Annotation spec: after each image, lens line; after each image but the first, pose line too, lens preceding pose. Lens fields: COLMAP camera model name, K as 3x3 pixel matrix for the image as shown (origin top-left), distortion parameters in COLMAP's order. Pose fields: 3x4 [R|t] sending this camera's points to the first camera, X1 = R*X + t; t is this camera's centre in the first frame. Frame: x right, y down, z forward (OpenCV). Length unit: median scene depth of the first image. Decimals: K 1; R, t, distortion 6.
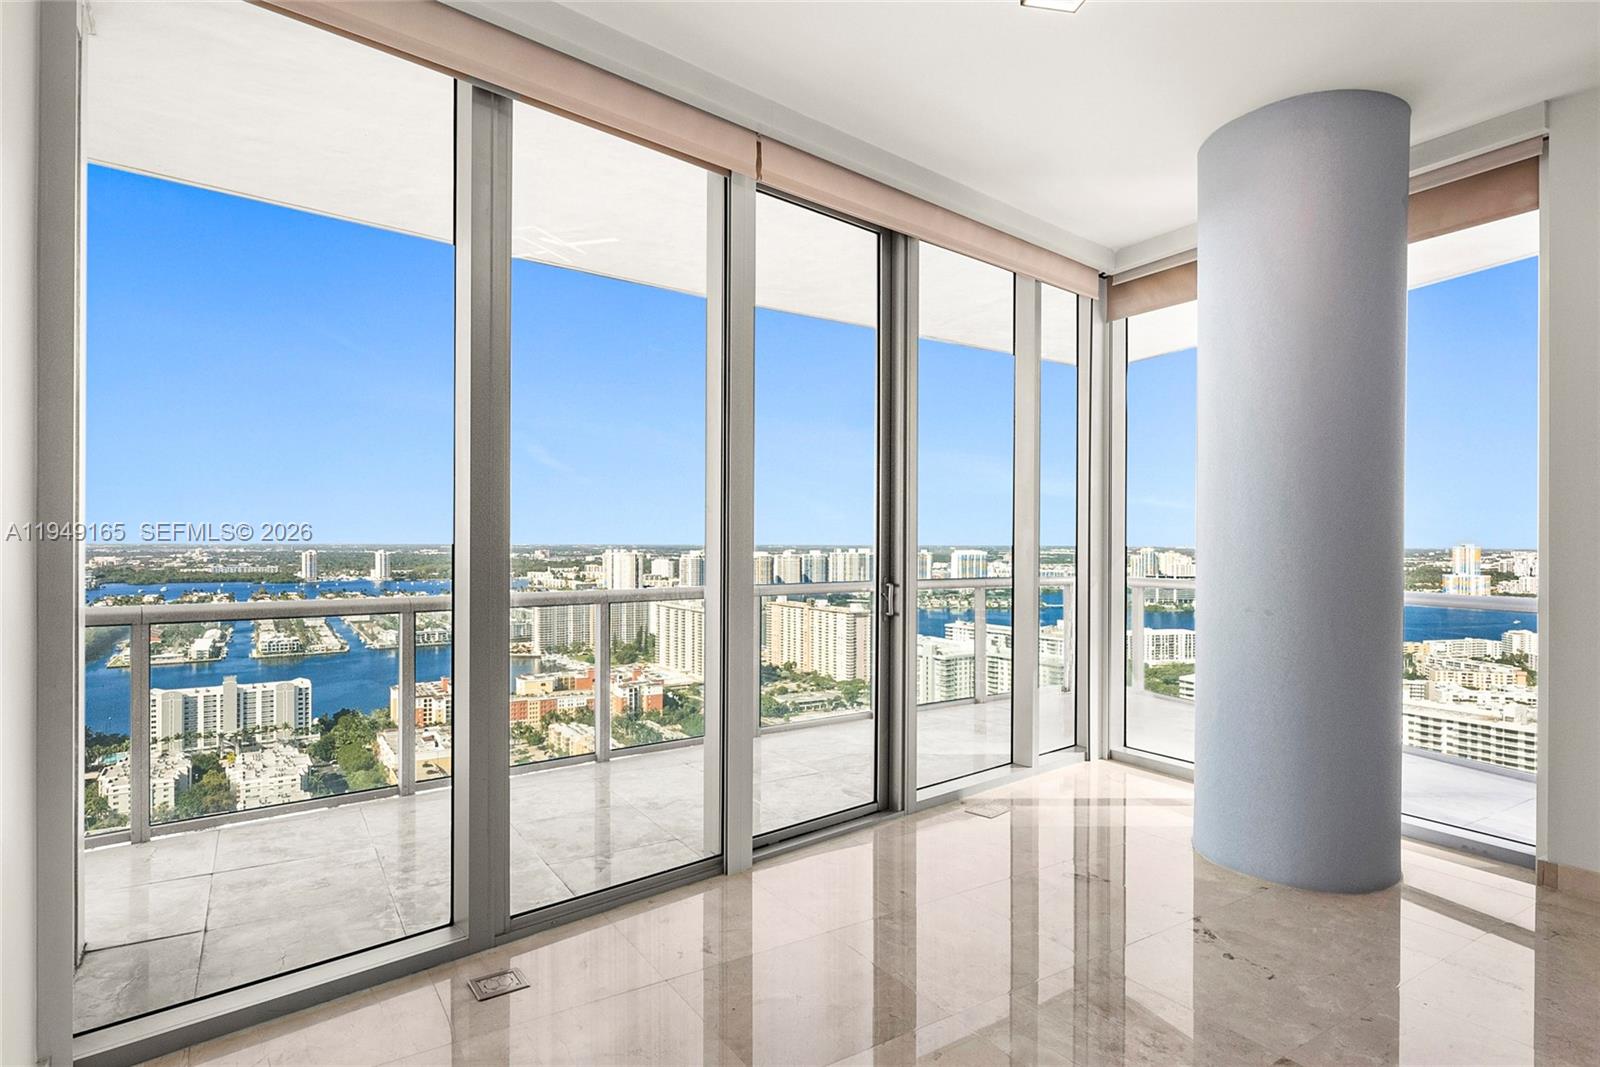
lens RADIAL K [[861.1, 0, 757.2], [0, 861.1, 534.4], [0, 0, 1]] dist [0.001114, 0.001877]
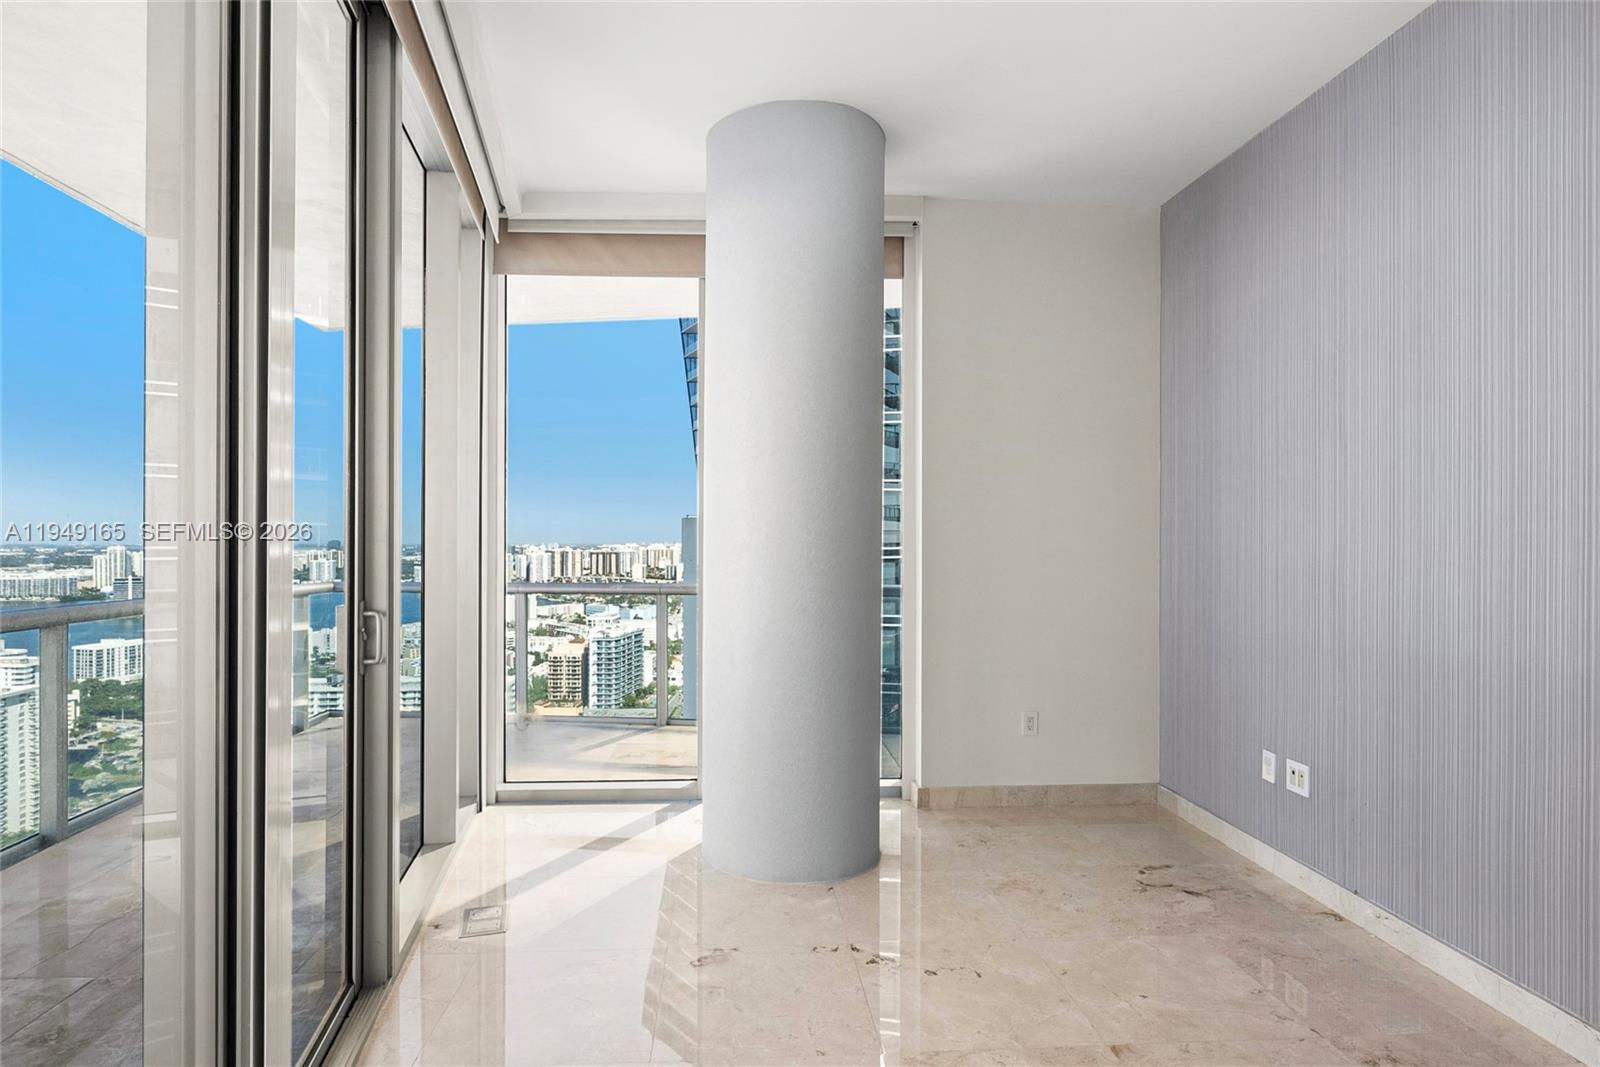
lens RADIAL K [[861.1, 0, 757.2], [0, 861.1, 534.4], [0, 0, 1]] dist [0.001114, 0.001877]
pose [[0.458728, 0.001146, 0.888576, -0.217832], [-0.004369, 0.999990, 0.000966, 0.000842], [-0.888566, -0.004326, 0.458728, 0.409666]]
